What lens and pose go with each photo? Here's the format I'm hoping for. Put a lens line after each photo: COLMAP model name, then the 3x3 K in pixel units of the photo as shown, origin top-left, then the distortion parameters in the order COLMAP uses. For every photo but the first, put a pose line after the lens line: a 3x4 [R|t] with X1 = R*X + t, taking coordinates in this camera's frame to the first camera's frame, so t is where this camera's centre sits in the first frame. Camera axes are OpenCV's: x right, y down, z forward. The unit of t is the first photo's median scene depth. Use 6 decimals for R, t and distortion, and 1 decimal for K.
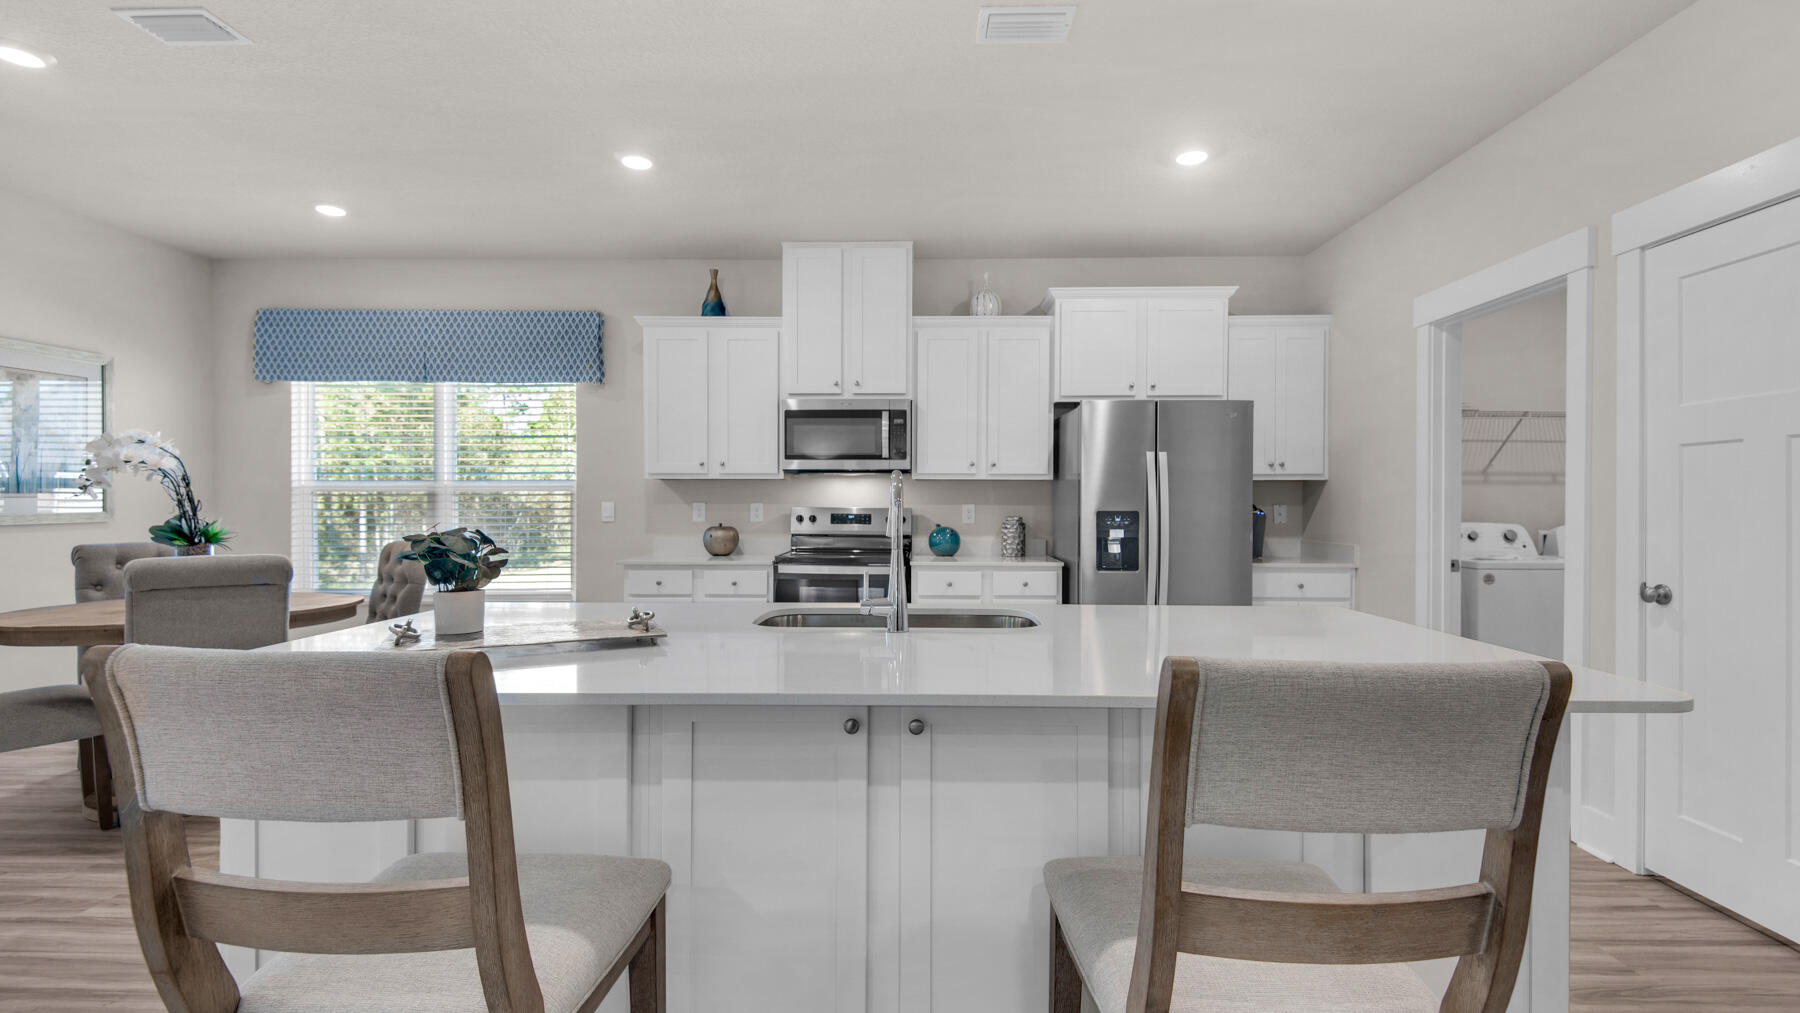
lens RADIAL K [[831.2, 0, 902.9], [0, 831.2, 514.9], [0, 0, 1]] dist [0.014700, 0.000303]
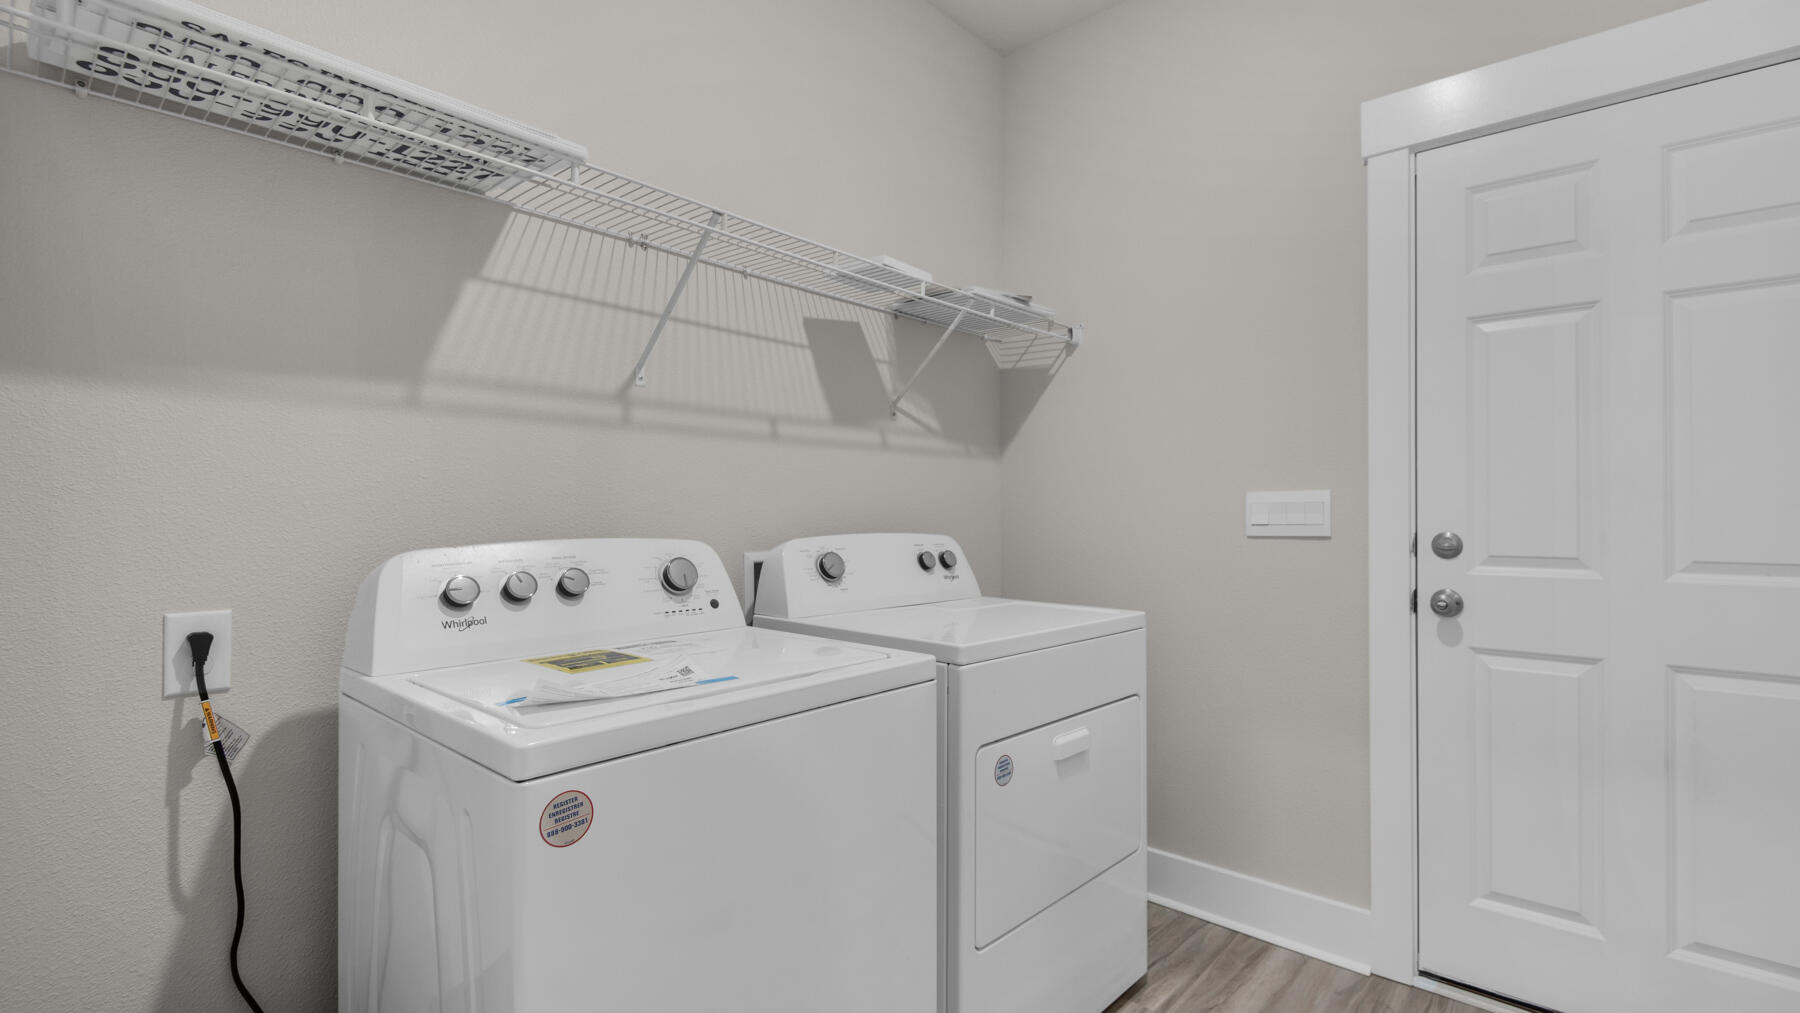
lens RADIAL K [[831.2, 0, 904.0], [0, 831.2, 508.9], [0, 0, 1]] dist [0.014700, 0.000303]
pose [[0.668445, -0.005948, 0.743738, 0.517140], [0.011549, 0.999930, -0.002383, -0.000400], [-0.743672, 0.010183, 0.668467, 0.682042]]
